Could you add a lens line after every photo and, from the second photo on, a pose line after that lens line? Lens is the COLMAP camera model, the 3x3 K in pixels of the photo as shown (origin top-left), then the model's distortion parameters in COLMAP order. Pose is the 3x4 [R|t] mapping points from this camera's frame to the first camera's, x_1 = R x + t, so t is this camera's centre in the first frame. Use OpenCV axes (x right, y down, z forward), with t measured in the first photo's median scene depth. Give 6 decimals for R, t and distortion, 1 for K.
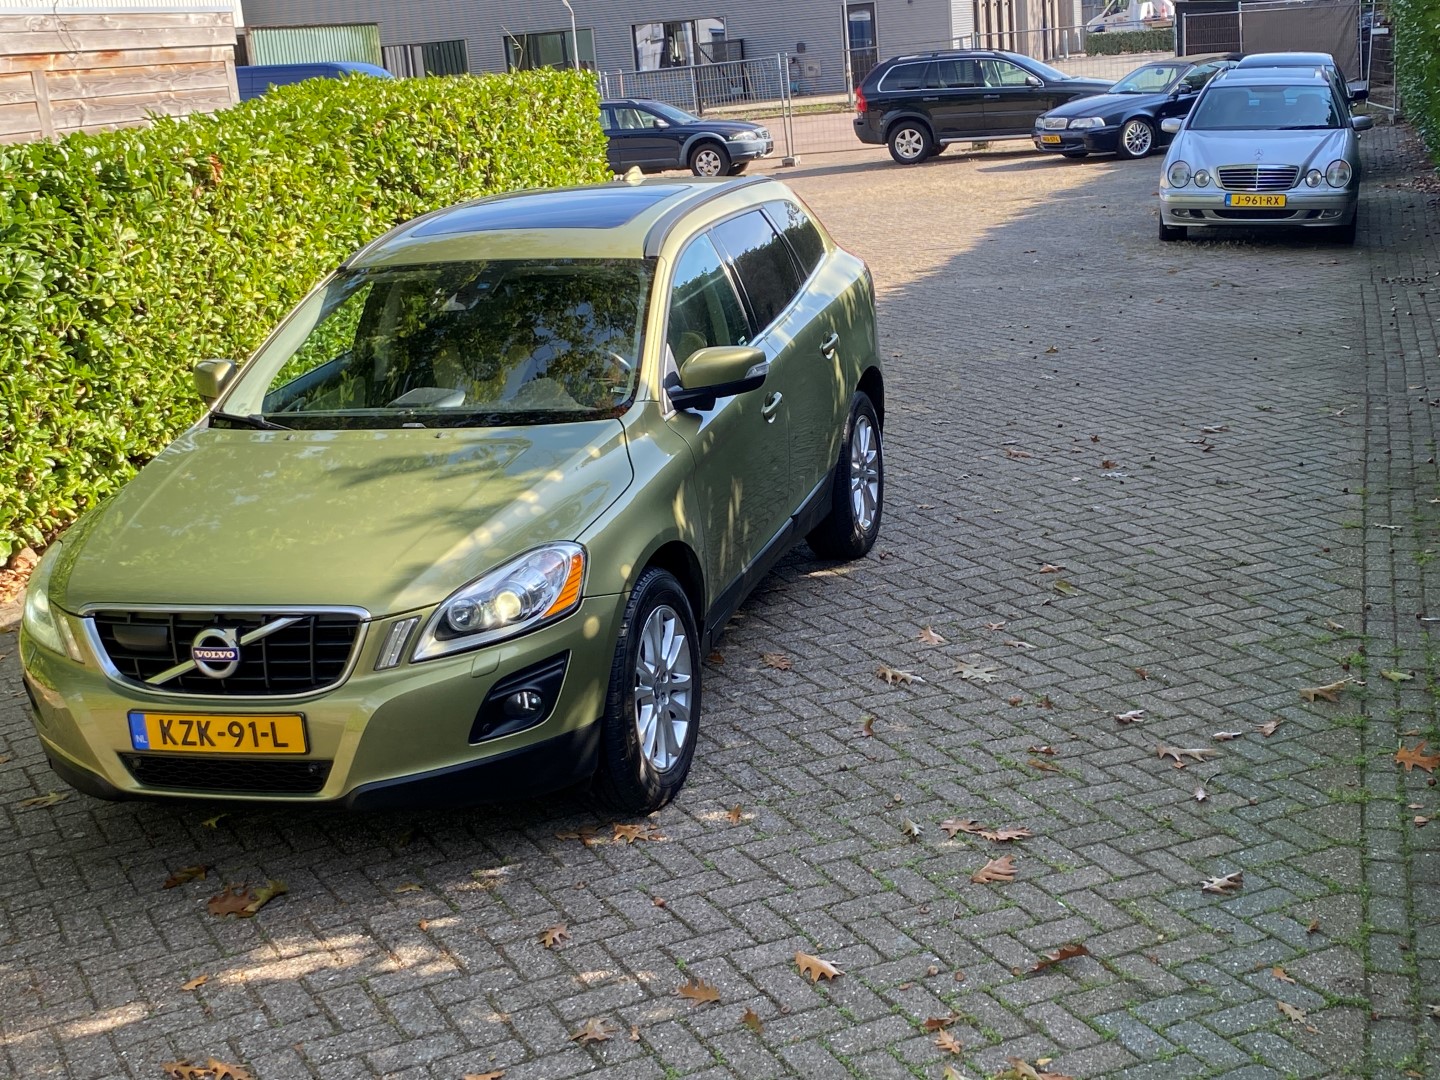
lens RADIAL K [[1898.8, 0, 720.0], [0, 1898.8, 540.0], [0, 0, 1]] dist [0.186000, -0.687562]
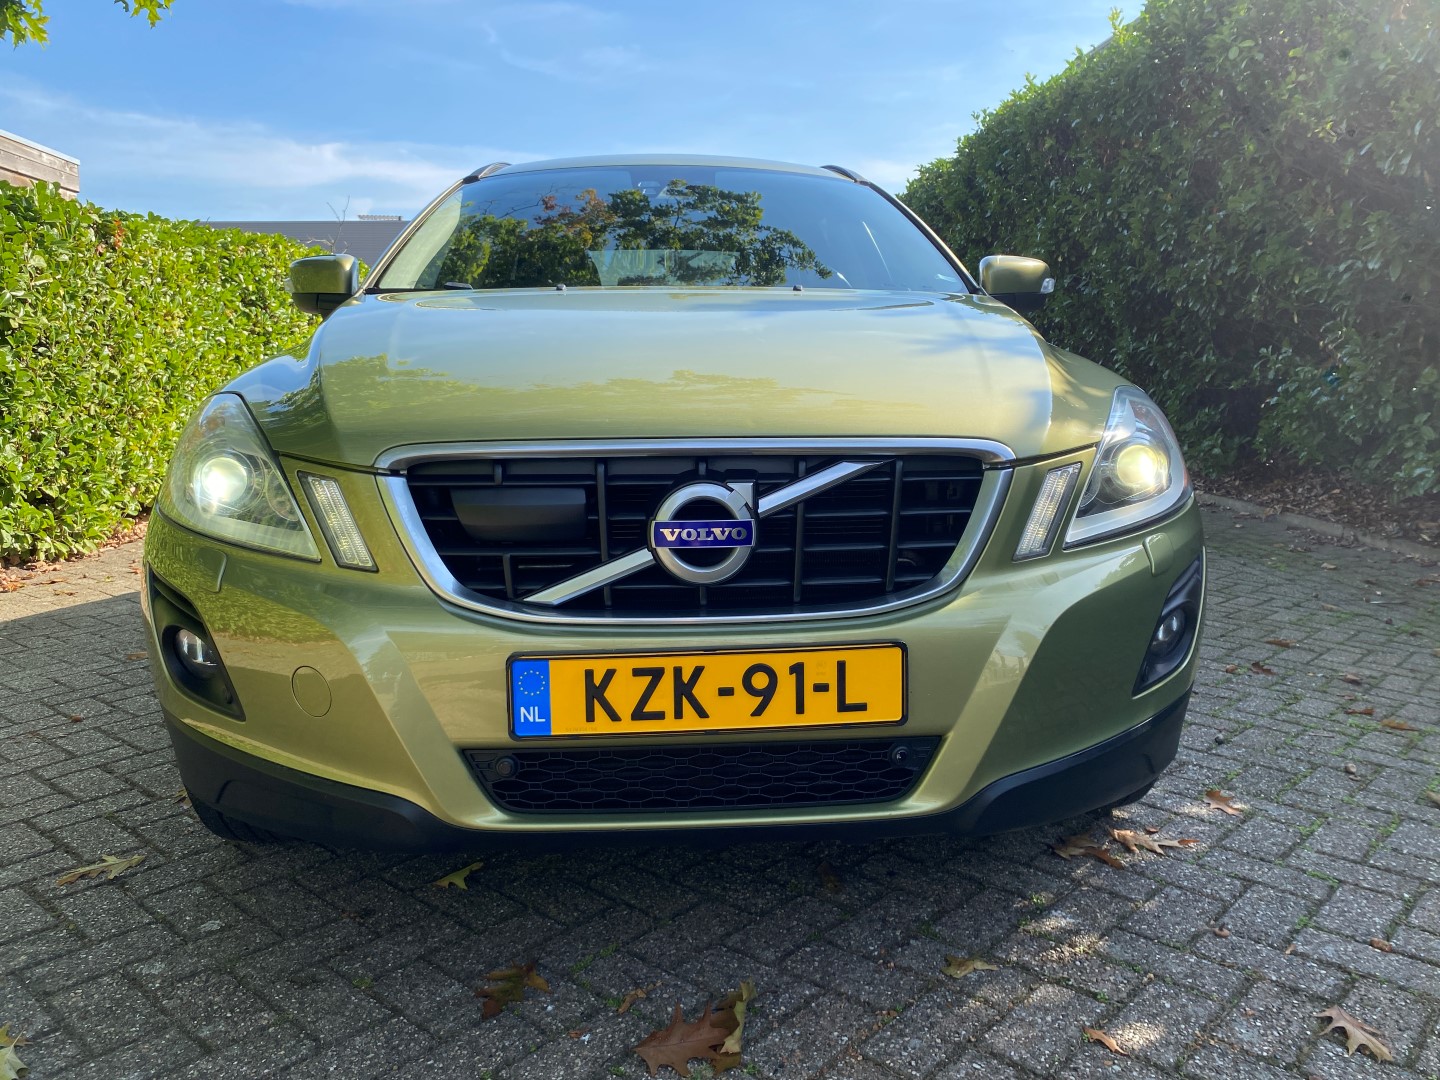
lens RADIAL K [[1106.5, 0, 712.5], [0, 1106.5, 512.1], [0, 0, 1]] dist [0.019413, -0.002736]
pose [[0.932079, 0.024896, 0.361399, -0.301507], [0.025251, 0.990744, -0.133374, 0.076290], [-0.361374, 0.133441, 0.922823, 0.597150]]
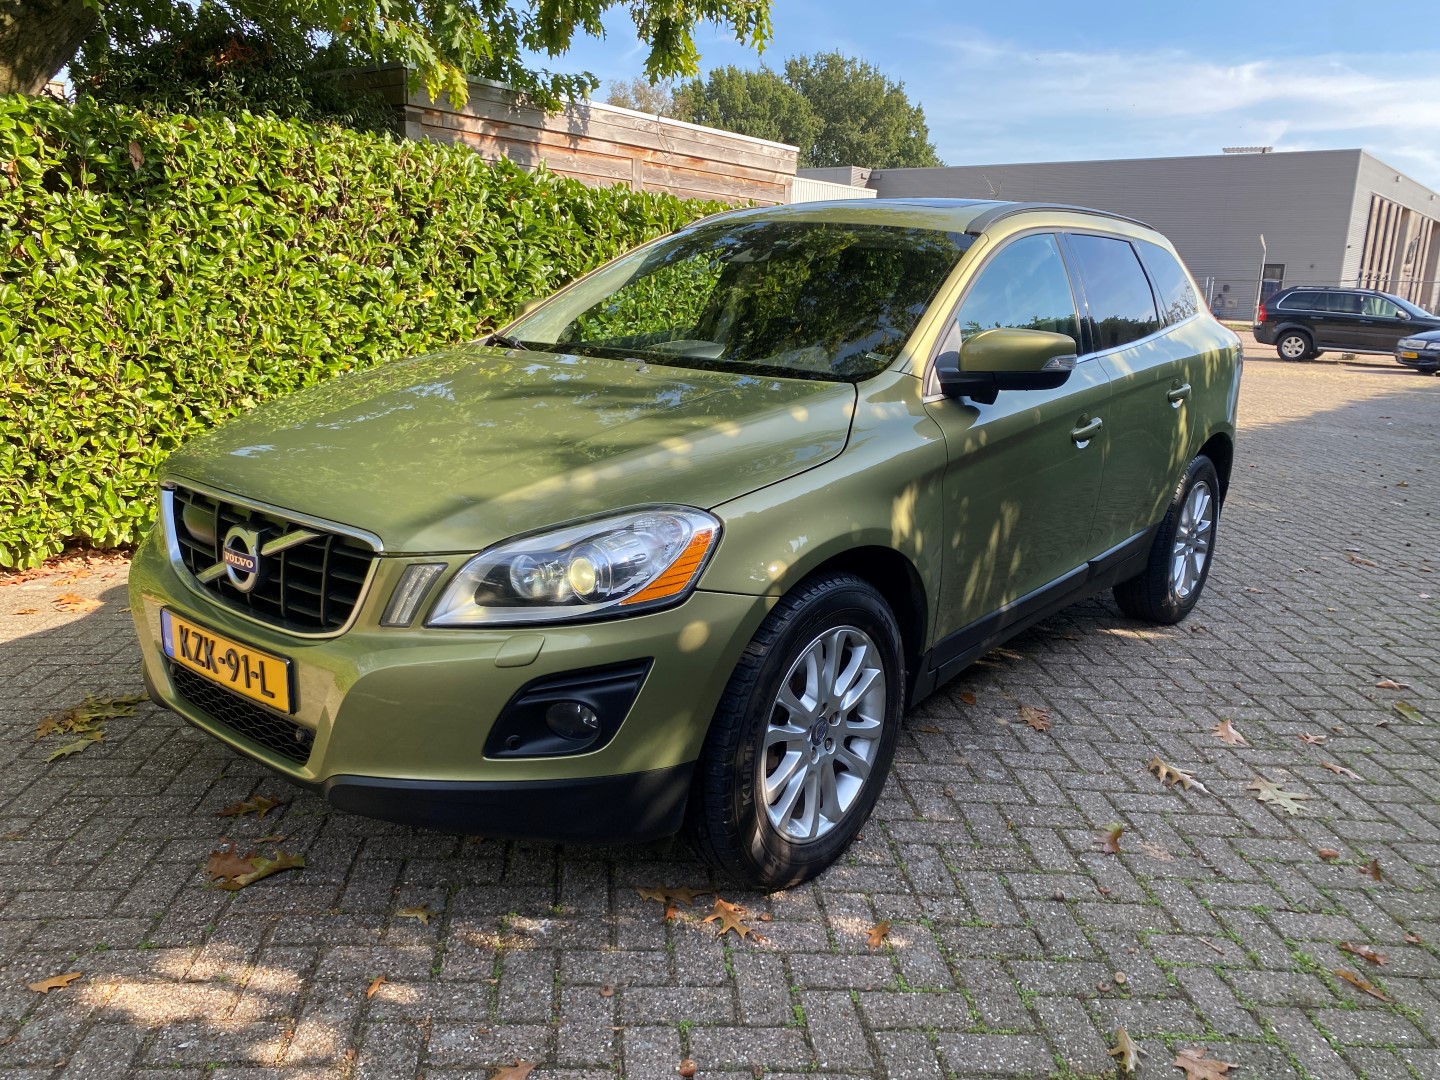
lens RADIAL K [[1095.6, 0, 731.4], [0, 1095.6, 534.2], [0, 0, 1]] dist [0.013416, -0.006755]
pose [[0.923058, 0.195481, -0.331288, 0.058328], [-0.202269, 0.979227, 0.014229, 0.001554], [0.327187, 0.053875, 0.943422, 0.524901]]
